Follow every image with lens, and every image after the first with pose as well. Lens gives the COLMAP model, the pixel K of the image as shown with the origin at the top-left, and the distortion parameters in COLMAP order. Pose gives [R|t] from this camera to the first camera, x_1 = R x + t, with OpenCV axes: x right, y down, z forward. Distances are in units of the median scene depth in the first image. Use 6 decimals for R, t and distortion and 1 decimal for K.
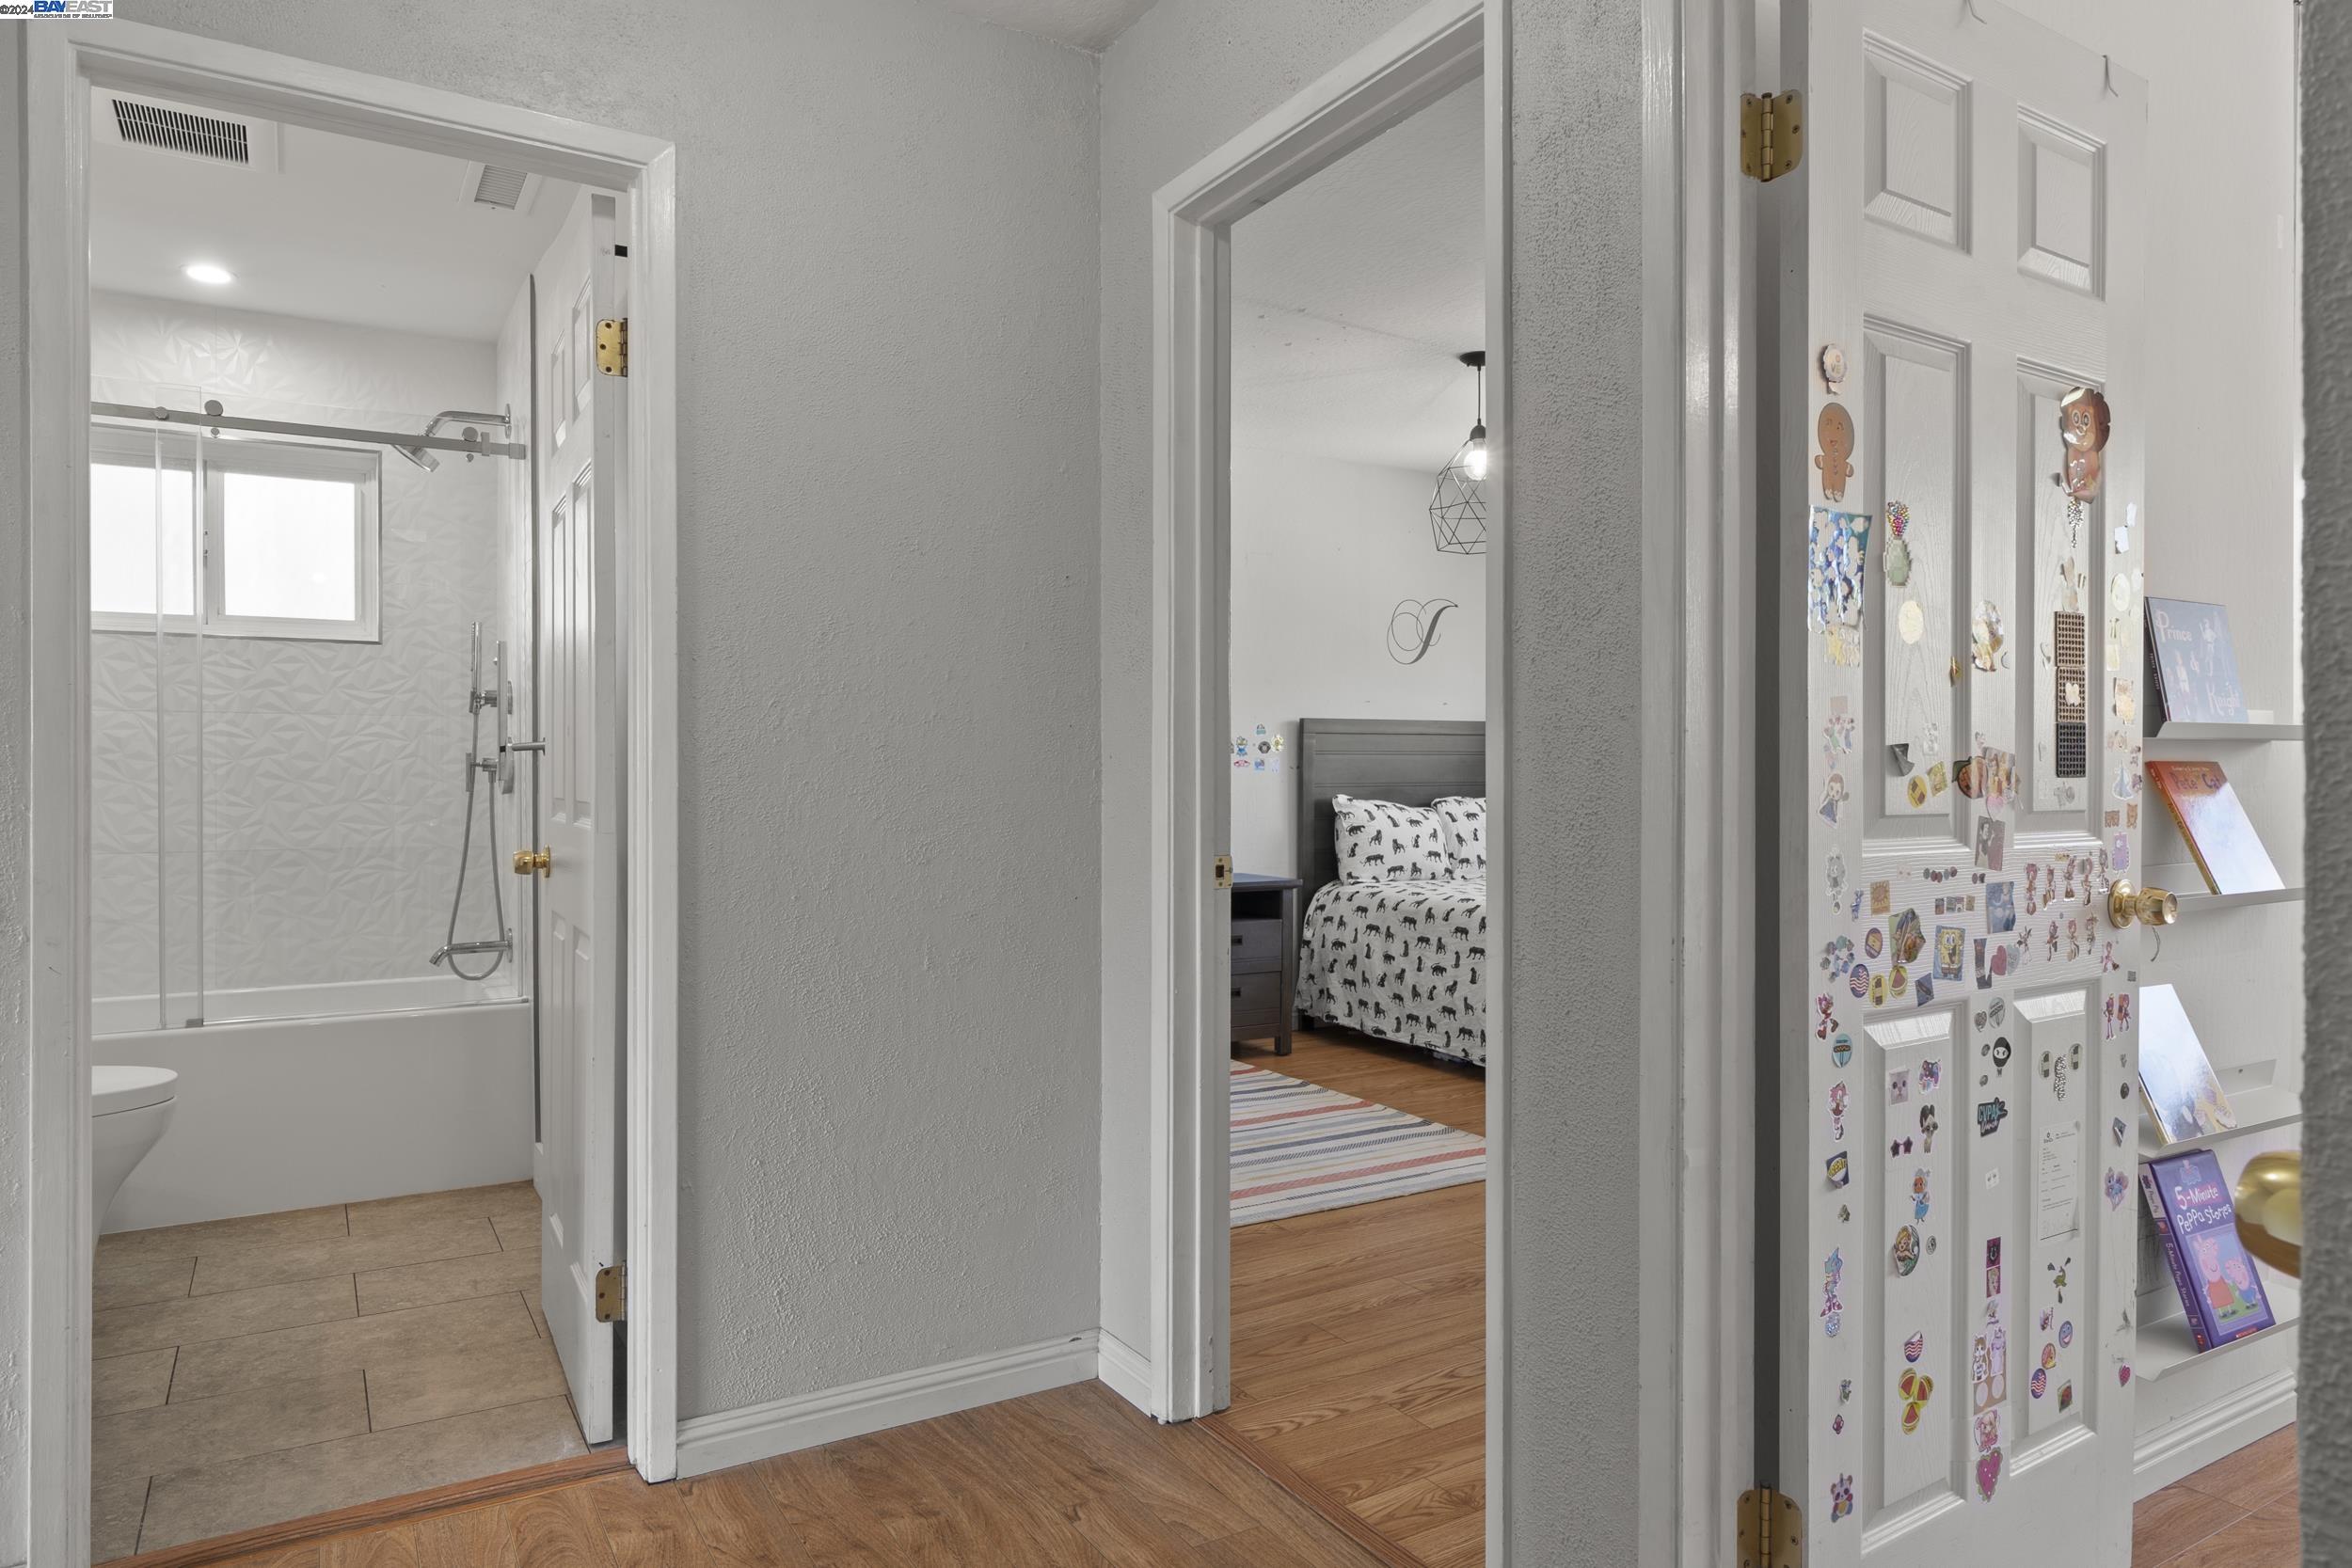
lens RADIAL K [[1466.9, 0, 1171.9], [0, 1466.9, 758.4], [0, 0, 1]] dist [-0.005446, 0.003927]
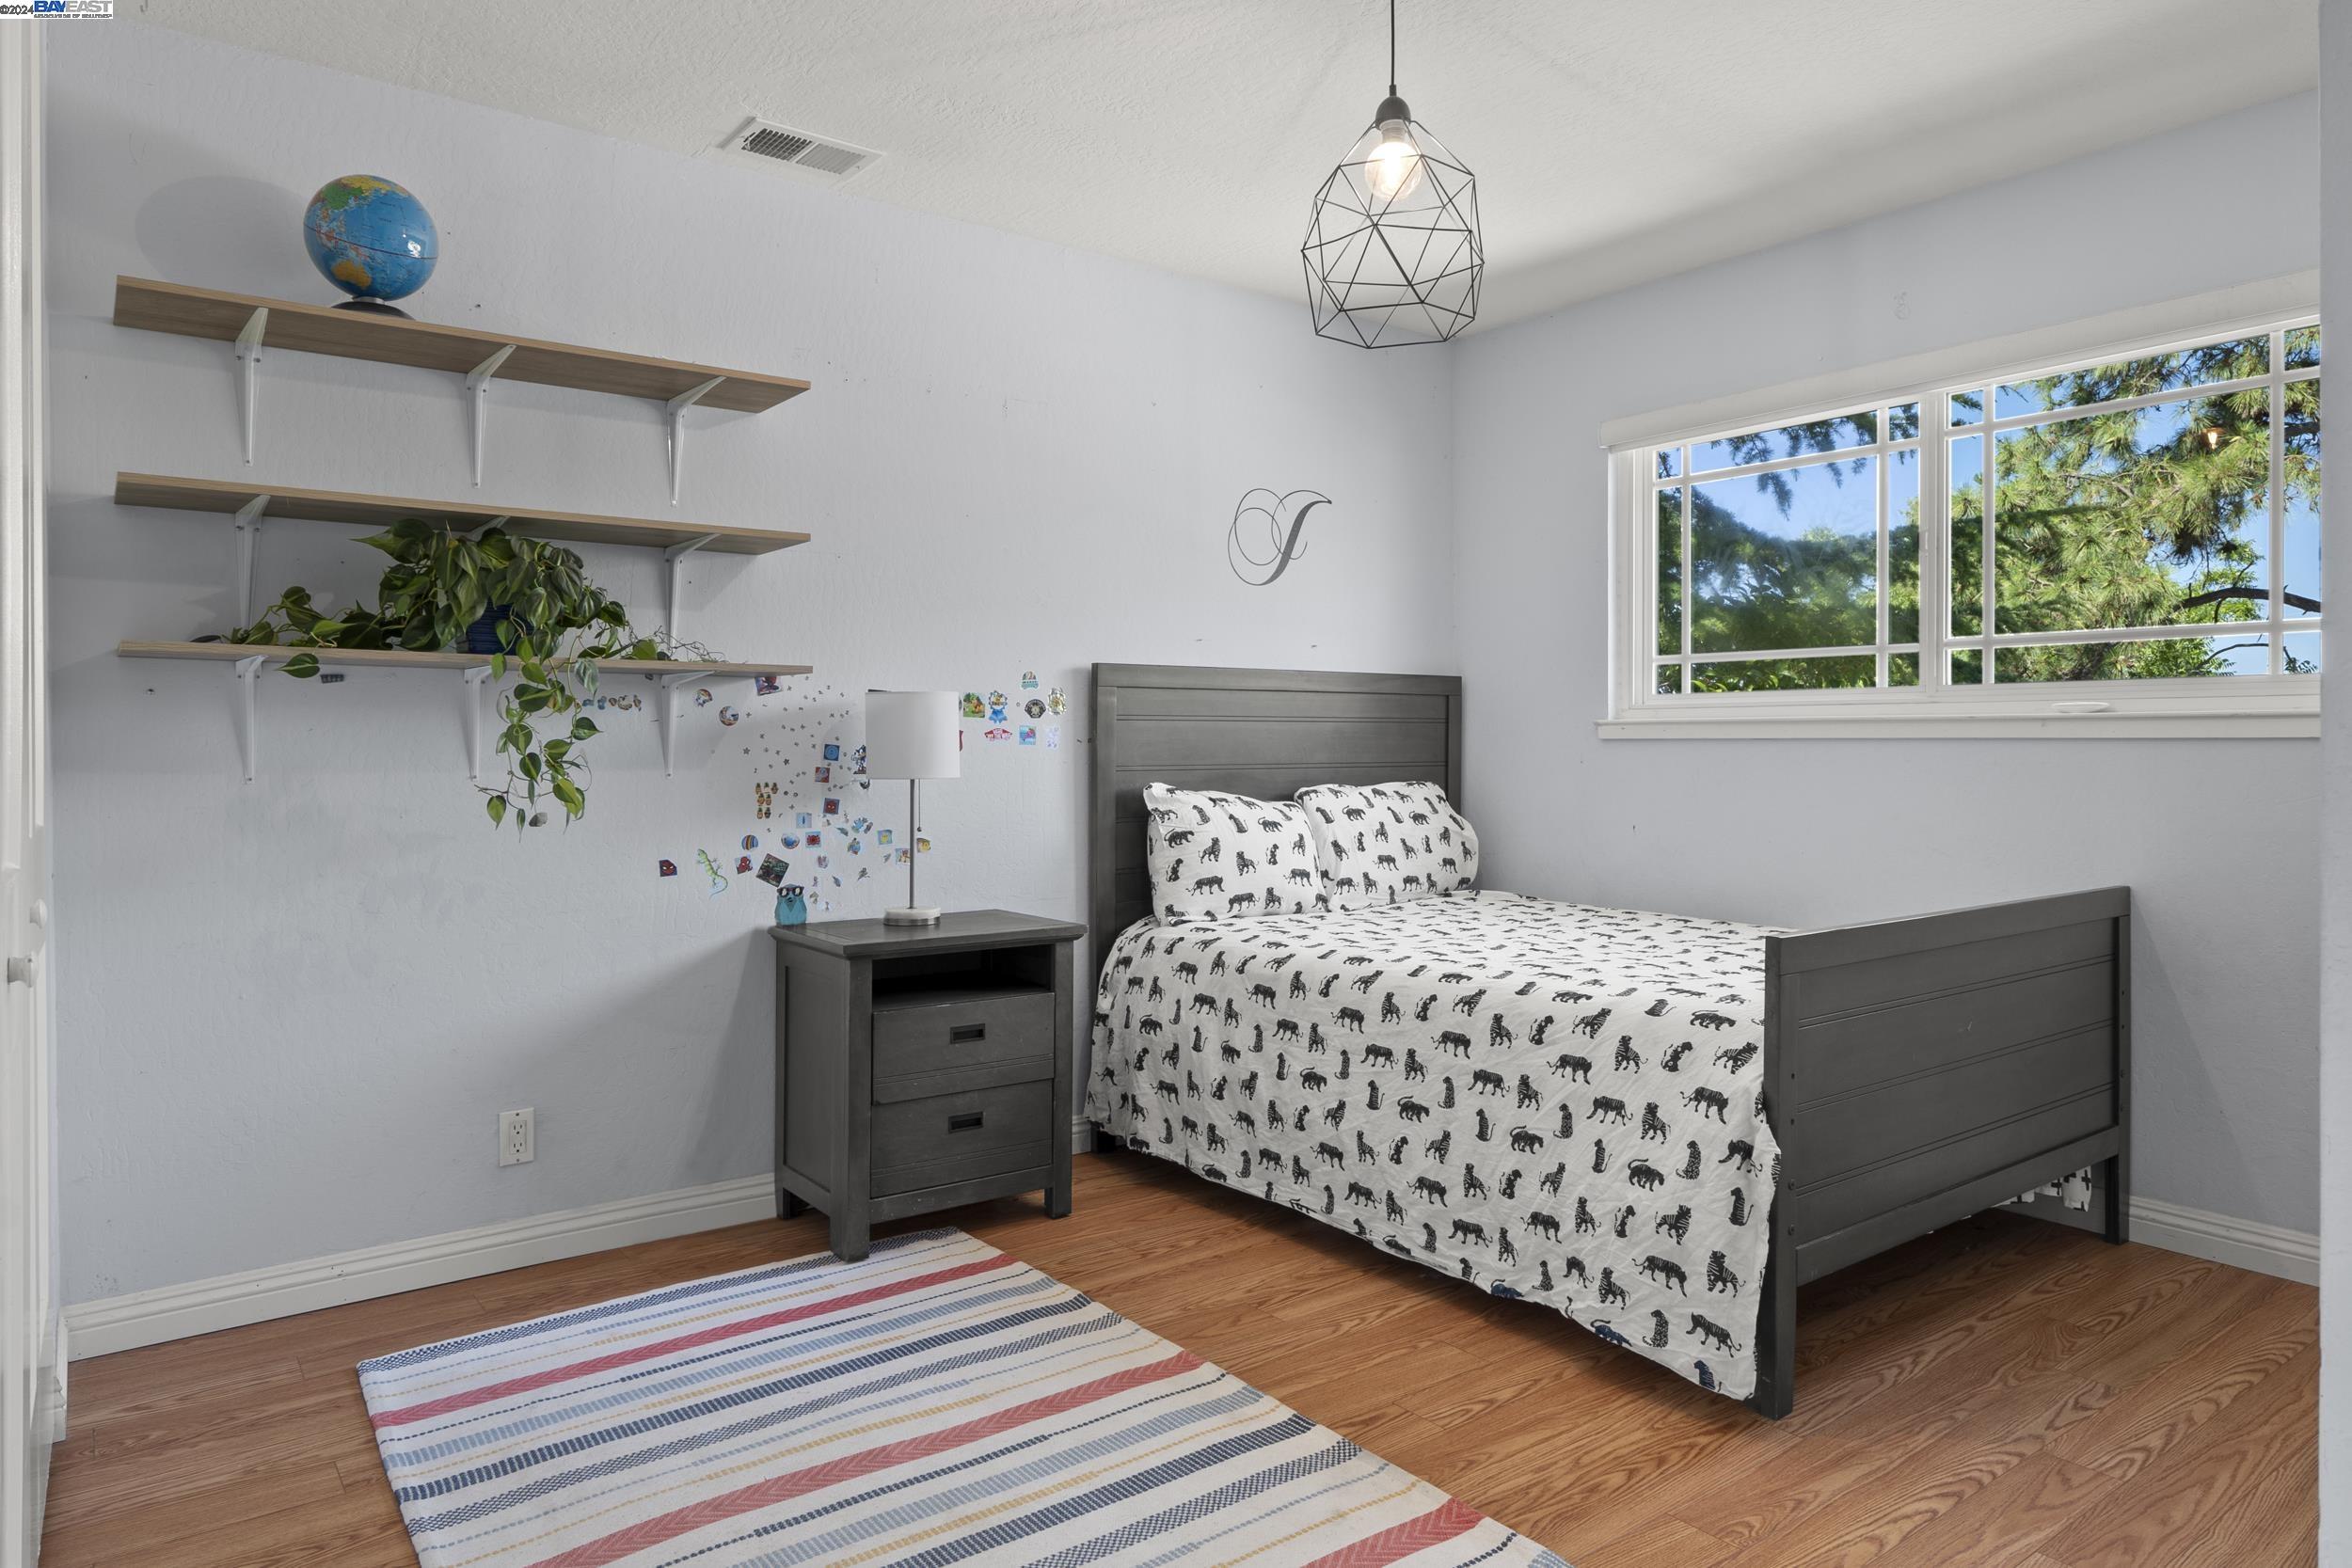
lens RADIAL K [[1466.9, 0, 1171.9], [0, 1466.9, 758.4], [0, 0, 1]] dist [-0.005446, 0.003927]
pose [[0.994707, -0.004180, 0.102672, 0.058819], [0.002774, 0.999901, 0.013828, 0.005401], [-0.102719, -0.013470, 0.994619, 0.379682]]
